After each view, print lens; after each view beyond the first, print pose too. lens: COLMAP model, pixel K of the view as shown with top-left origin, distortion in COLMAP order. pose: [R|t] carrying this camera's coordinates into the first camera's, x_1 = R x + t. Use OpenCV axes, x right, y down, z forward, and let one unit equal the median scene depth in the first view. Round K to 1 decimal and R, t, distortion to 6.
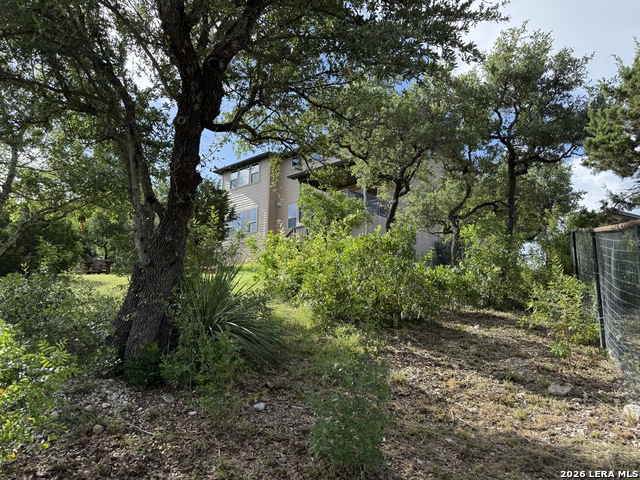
lens RADIAL K [[414.4, 0, 319.7], [0, 414.4, 226.4], [0, 0, 1]] dist [-0.002804, -0.006684]
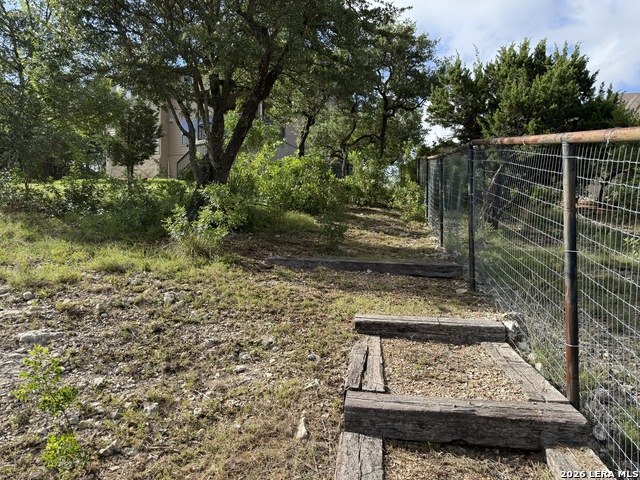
lens RADIAL K [[414.4, 0, 319.7], [0, 414.4, 226.4], [0, 0, 1]] dist [-0.002804, -0.006684]
pose [[0.952704, -0.020148, 0.303230, -0.197081], [-0.036962, 0.982710, 0.181422, -0.003910], [-0.301642, -0.184050, 0.935488, -0.351928]]
